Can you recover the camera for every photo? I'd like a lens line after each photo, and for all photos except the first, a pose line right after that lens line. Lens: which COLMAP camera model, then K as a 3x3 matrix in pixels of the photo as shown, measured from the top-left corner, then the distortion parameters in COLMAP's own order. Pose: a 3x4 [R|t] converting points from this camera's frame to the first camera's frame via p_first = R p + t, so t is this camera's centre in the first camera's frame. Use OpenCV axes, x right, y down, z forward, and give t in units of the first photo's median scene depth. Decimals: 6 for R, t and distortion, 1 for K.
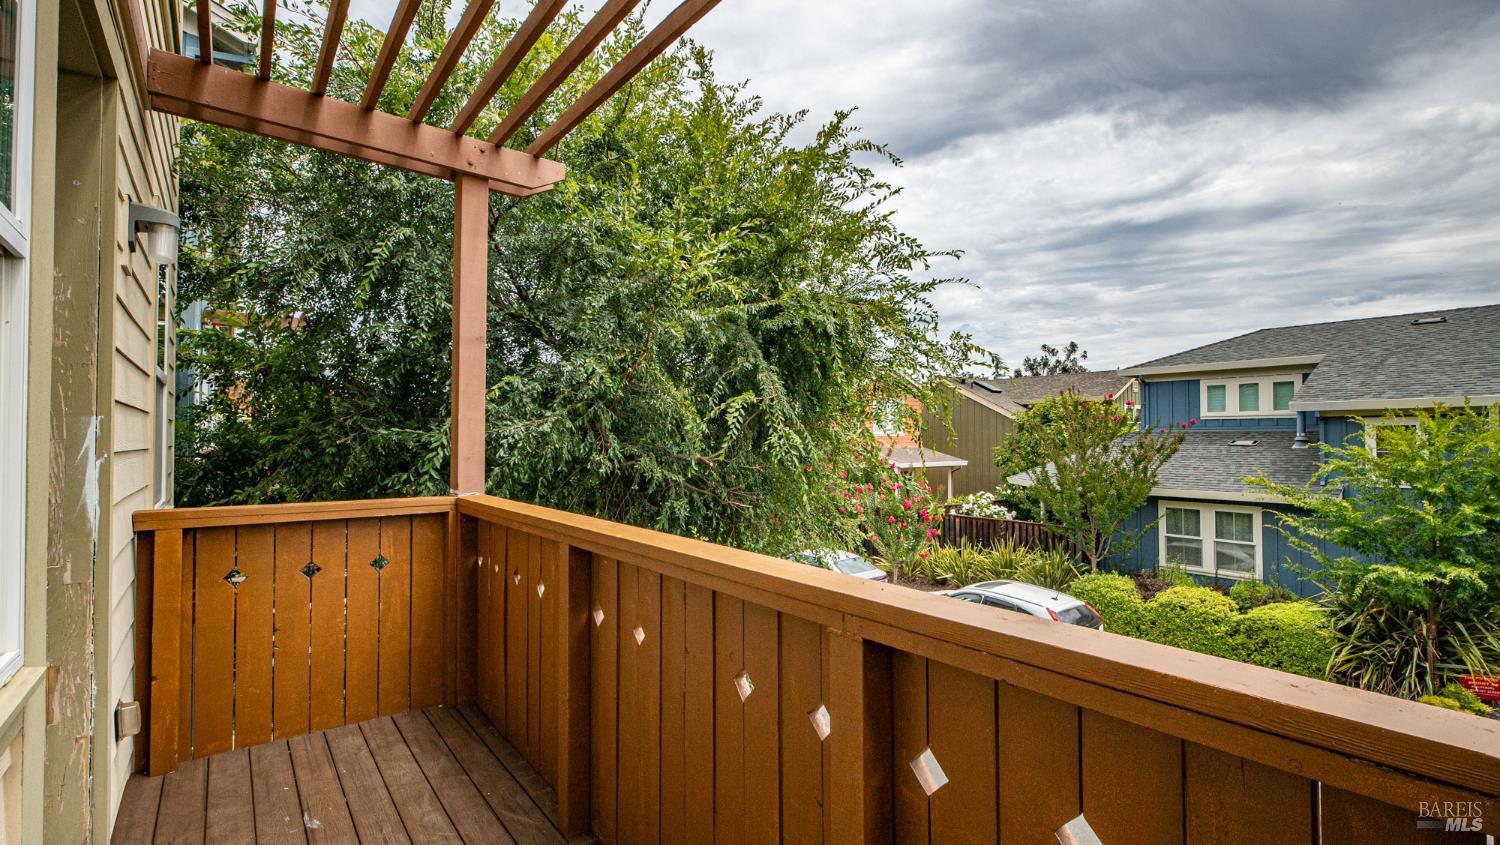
lens RADIAL K [[674.1, 0, 750.0], [0, 674.1, 422.5], [0, 0, 1]] dist [-0.003310, -0.000792]
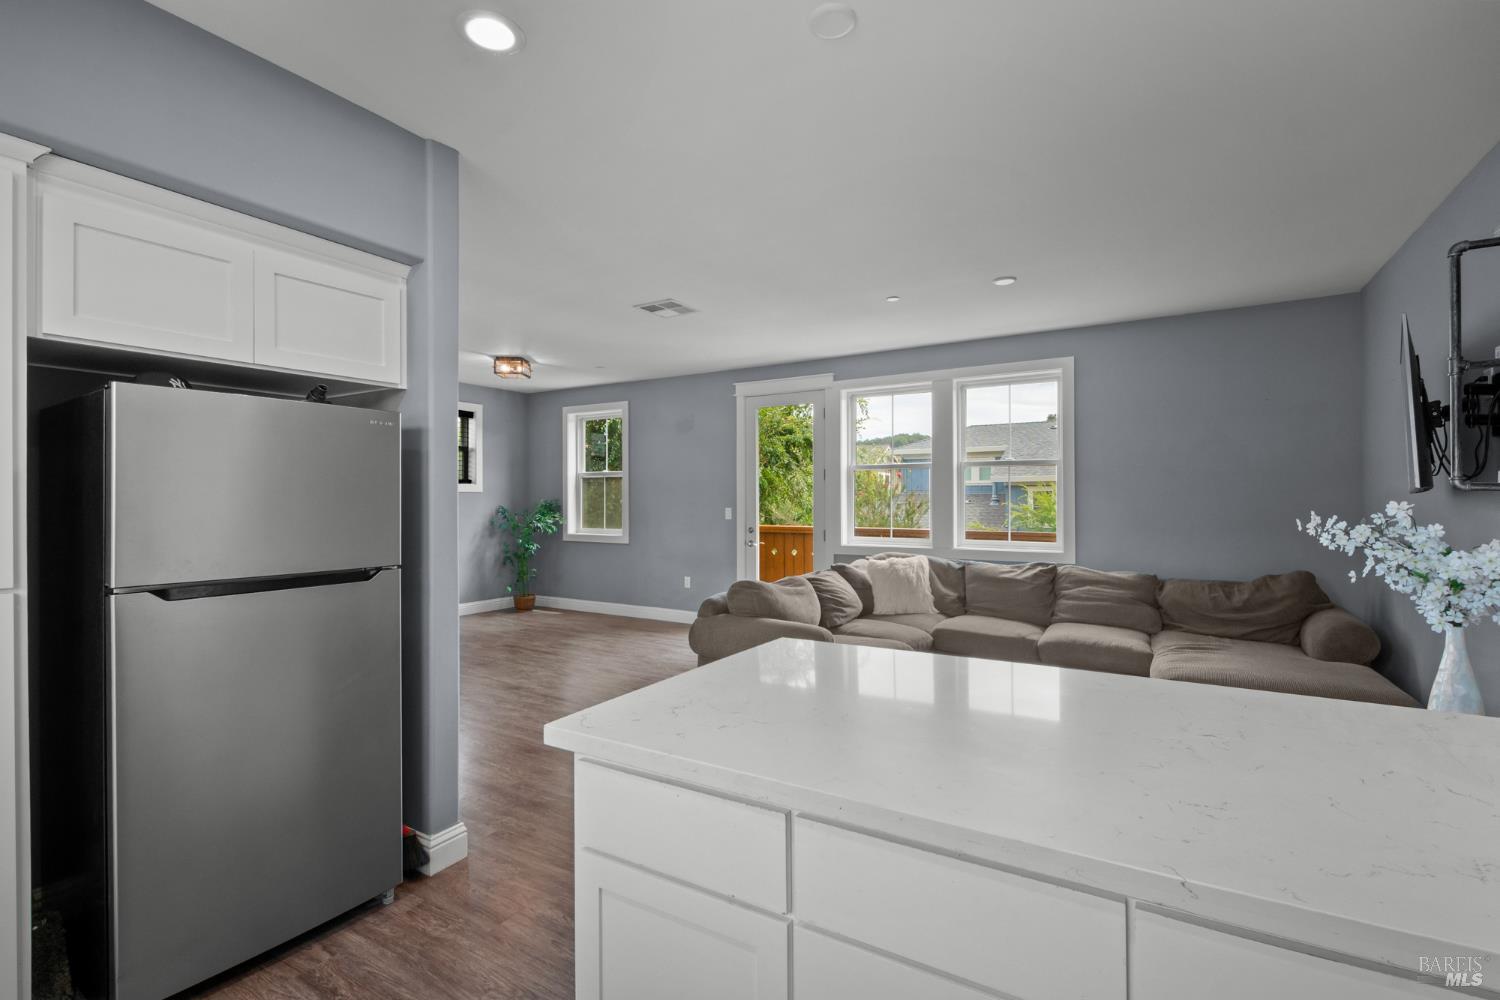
lens RADIAL K [[677.1, 0, 760.5], [0, 677.1, 495.3], [0, 0, 1]] dist [0.002768, -0.000381]
pose [[0.930419, 0.000153, 0.366497, -0.278671], [-0.007712, 0.999787, 0.019161, -0.010447], [-0.366415, -0.020654, 0.930222, -0.282091]]
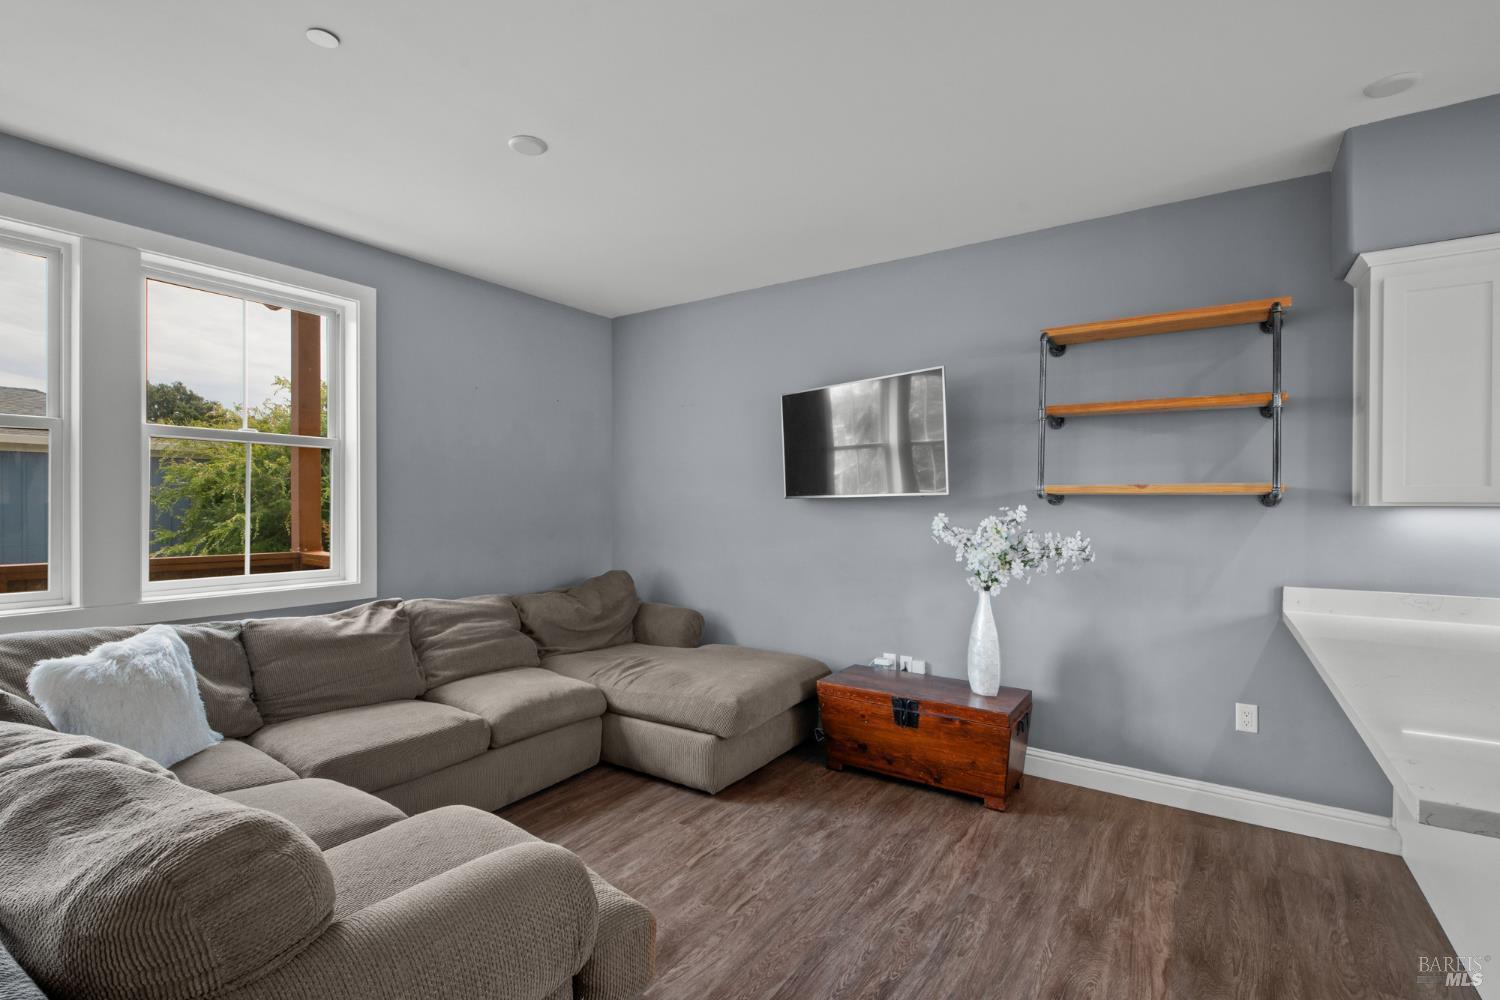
lens RADIAL K [[678.9, 0, 749.3], [0, 678.9, 503.8], [0, 0, 1]] dist [-0.000045, -0.000439]
pose [[-0.313982, -0.002781, 0.949425, -0.265319], [-0.027205, 0.999611, -0.006068, -0.004482], [-0.949039, -0.027734, -0.313936, -0.076478]]
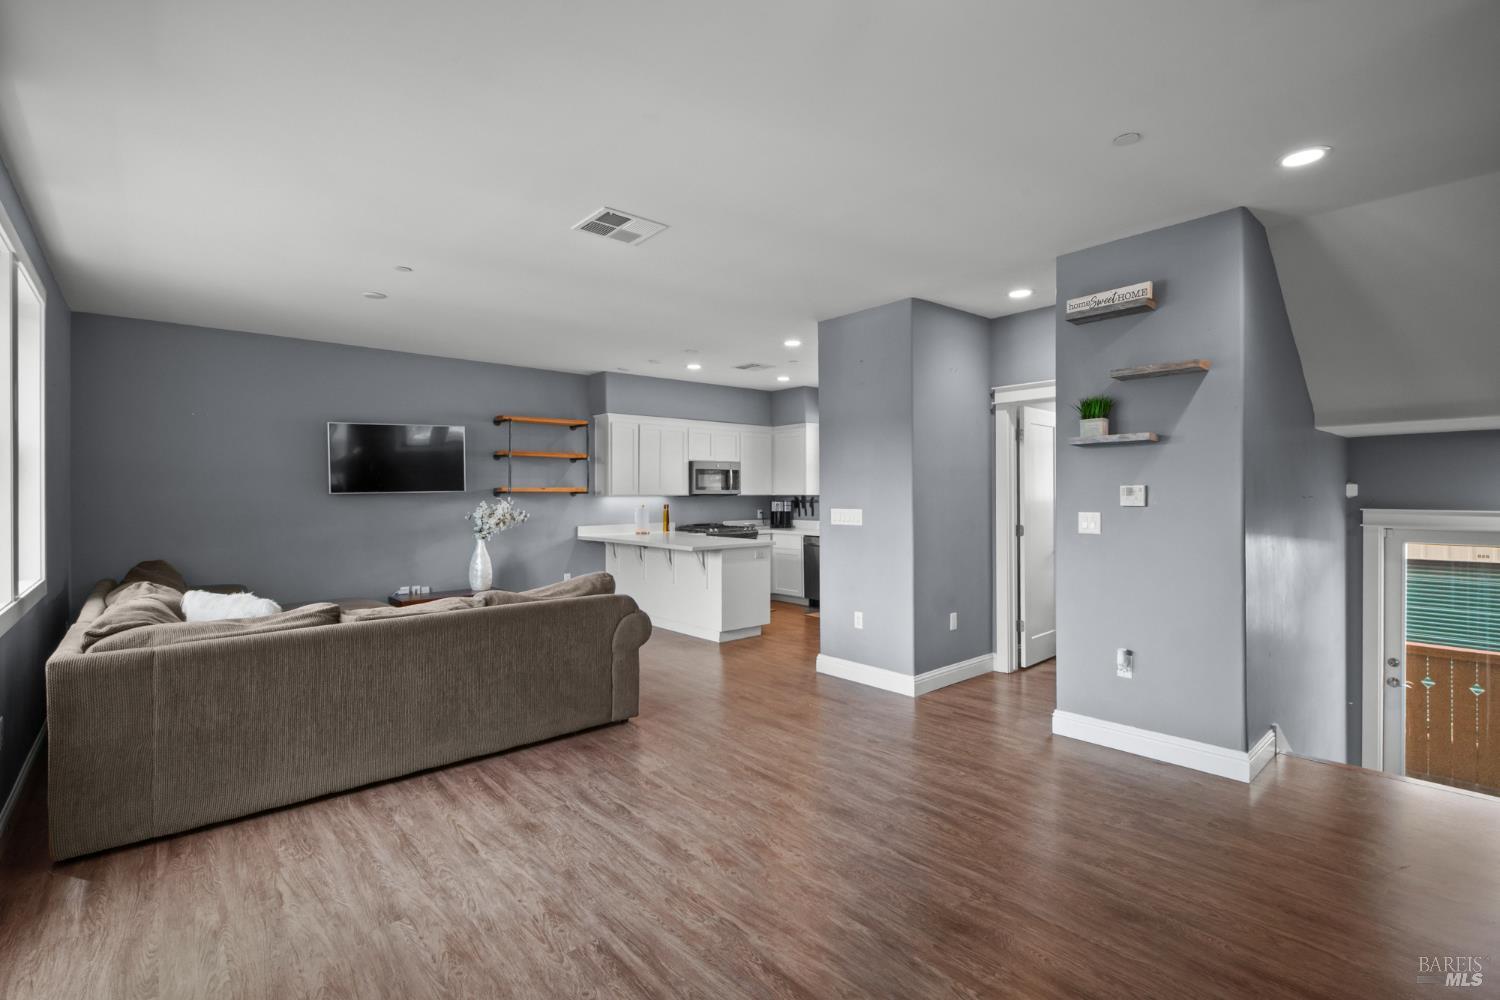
lens RADIAL K [[690.9, 0, 768.2], [0, 690.9, 495.0], [0, 0, 1]] dist [0.002193, 0.000011]
pose [[-0.997391, 0.006346, -0.071916, -0.238635], [0.008098, 0.999677, -0.024102, 0.002885], [0.071740, -0.024622, -0.997119, 0.217584]]
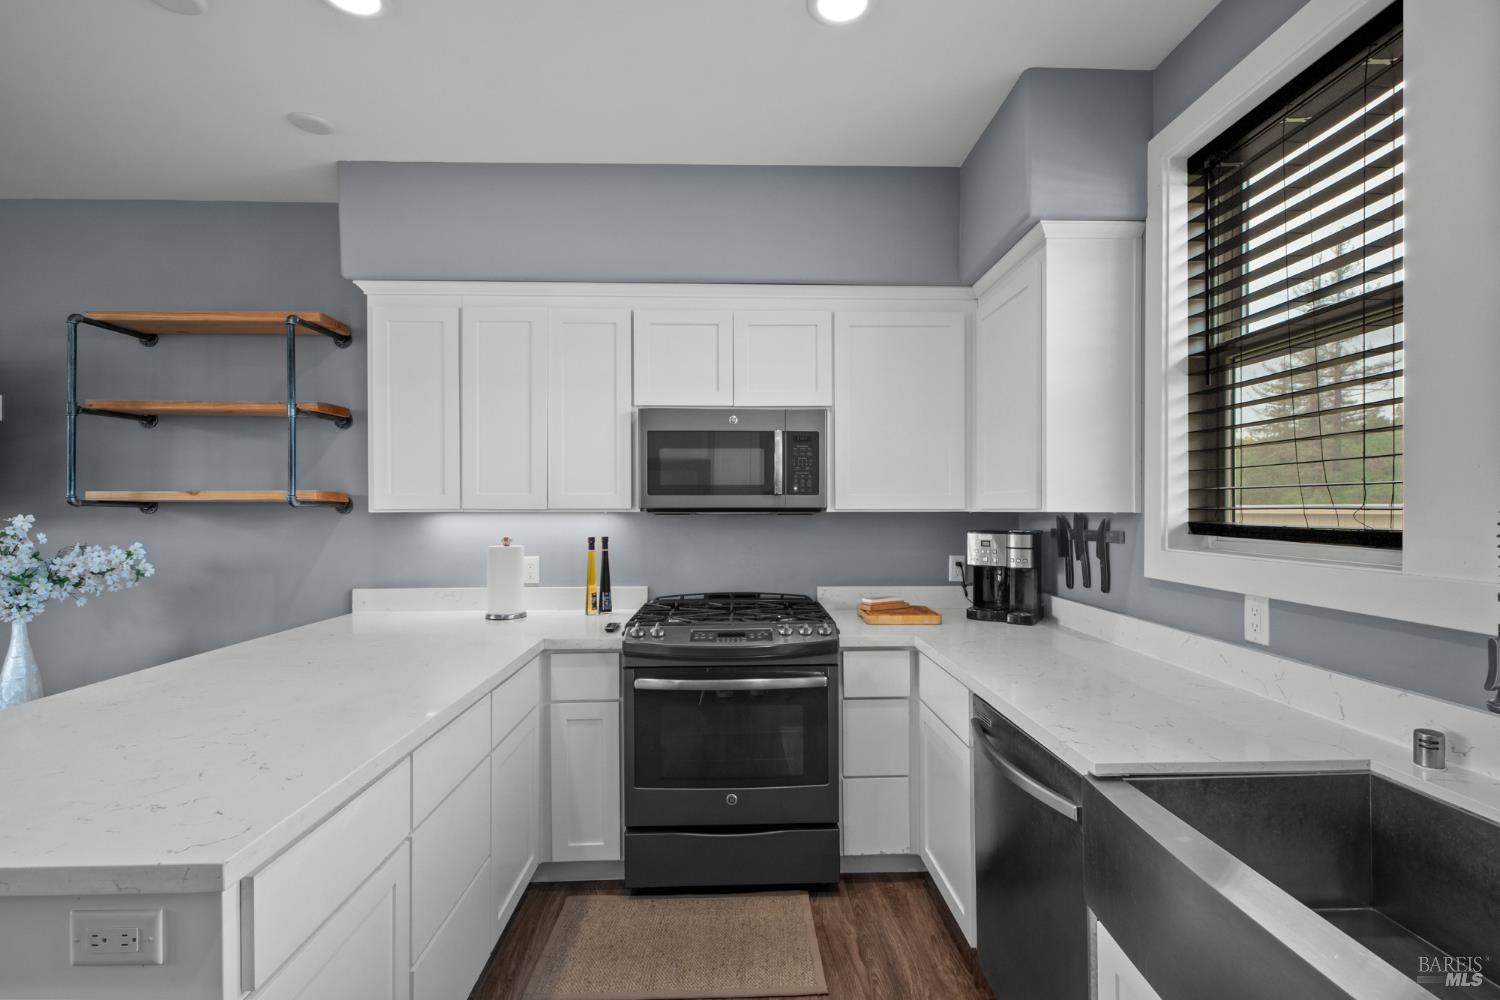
lens RADIAL K [[680.9, 0, 754.8], [0, 680.9, 509.9], [0, 0, 1]] dist [0.000194, -0.000610]
pose [[-0.808545, 0.002646, 0.588428, -0.339598], [-0.011817, 0.999715, -0.020733, -0.006916], [-0.588315, -0.023717, -0.808284, -0.176022]]
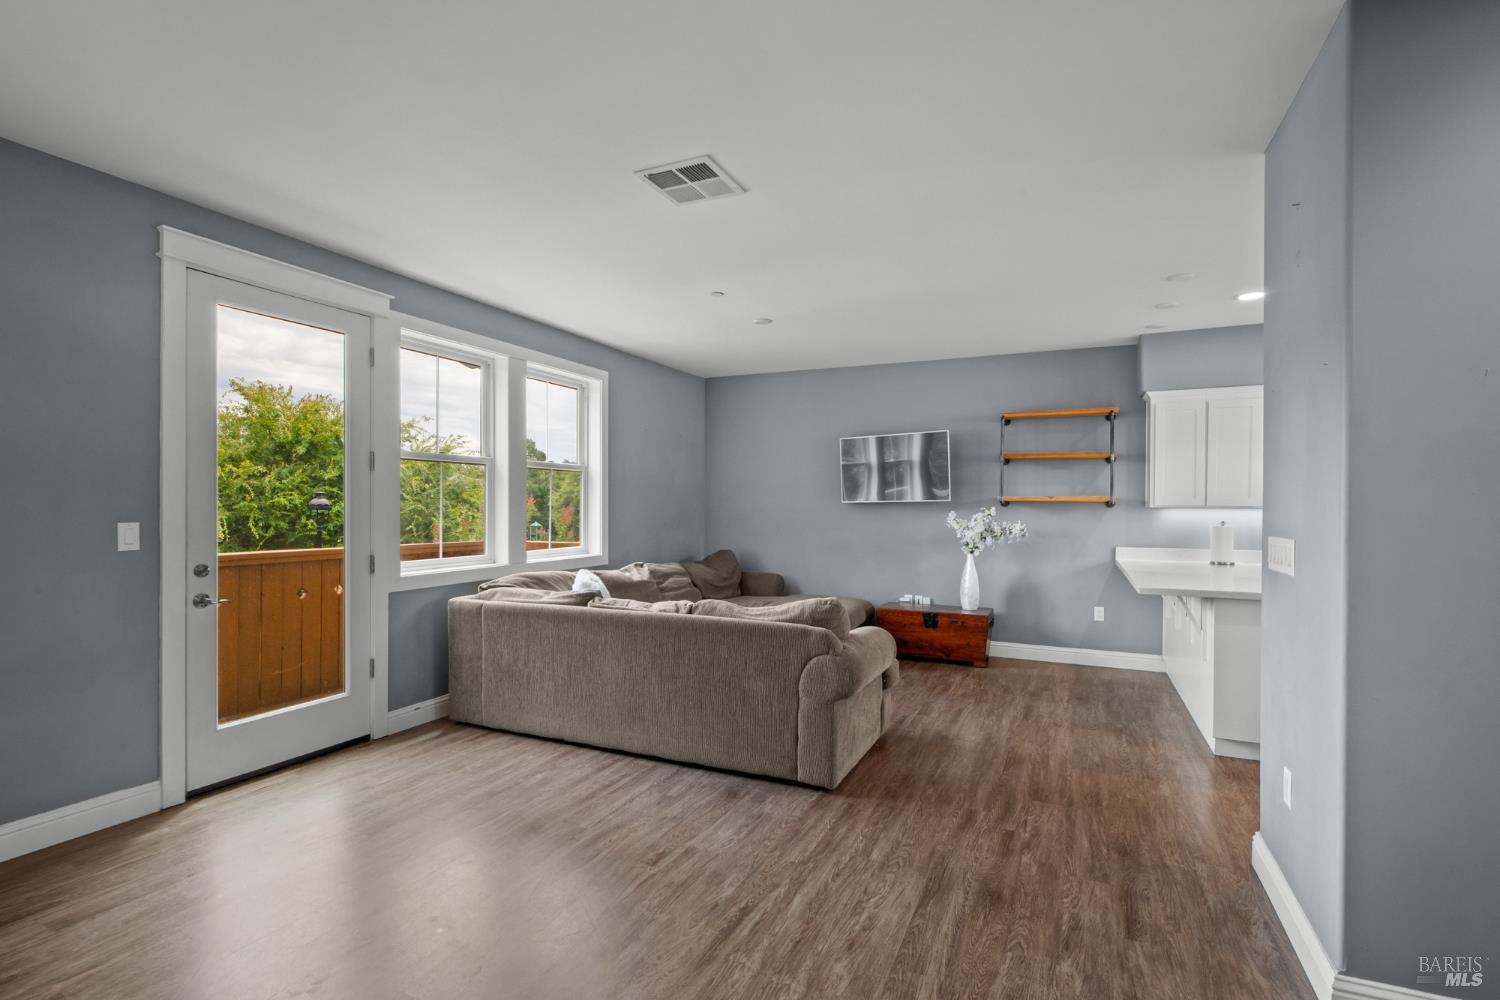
lens RADIAL K [[693.3, 0, 755.0], [0, 693.3, 505.8], [0, 0, 1]] dist [0.006565, -0.000190]
pose [[-0.465222, -0.001841, 0.885192, -0.374901], [-0.026166, 0.999589, -0.011673, -0.000395], [-0.884807, -0.028593, -0.465079, 0.072094]]
